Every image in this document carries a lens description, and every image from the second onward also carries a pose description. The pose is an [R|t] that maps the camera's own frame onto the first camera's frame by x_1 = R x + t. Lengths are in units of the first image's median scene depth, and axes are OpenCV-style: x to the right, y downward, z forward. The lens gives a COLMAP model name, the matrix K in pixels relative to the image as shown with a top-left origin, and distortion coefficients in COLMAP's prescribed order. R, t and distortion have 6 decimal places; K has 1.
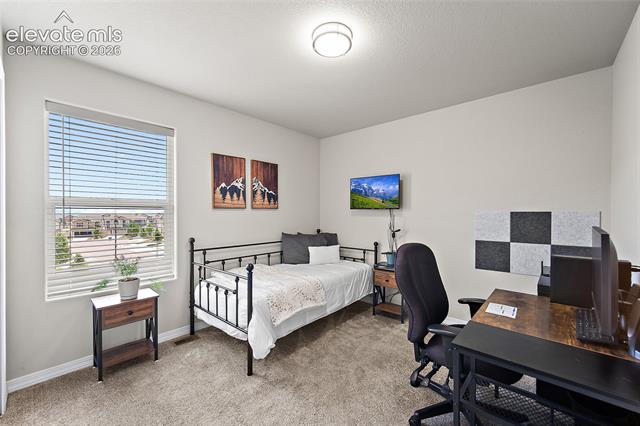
lens RADIAL K [[255.8, 0, 322.6], [0, 255.8, 211.5], [0, 0, 1]] dist [-0.004079, 0.000212]
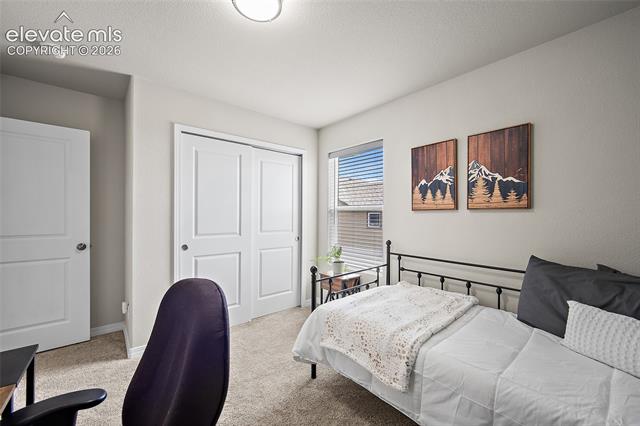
lens RADIAL K [[255.8, 0, 323.2], [0, 255.8, 214.5], [0, 0, 1]] dist [-0.004079, 0.000212]
pose [[-0.130894, -0.003231, -0.991391, 0.439144], [-0.000871, 0.999995, -0.003144, 0.003819], [0.991396, 0.000452, -0.130896, 0.730124]]
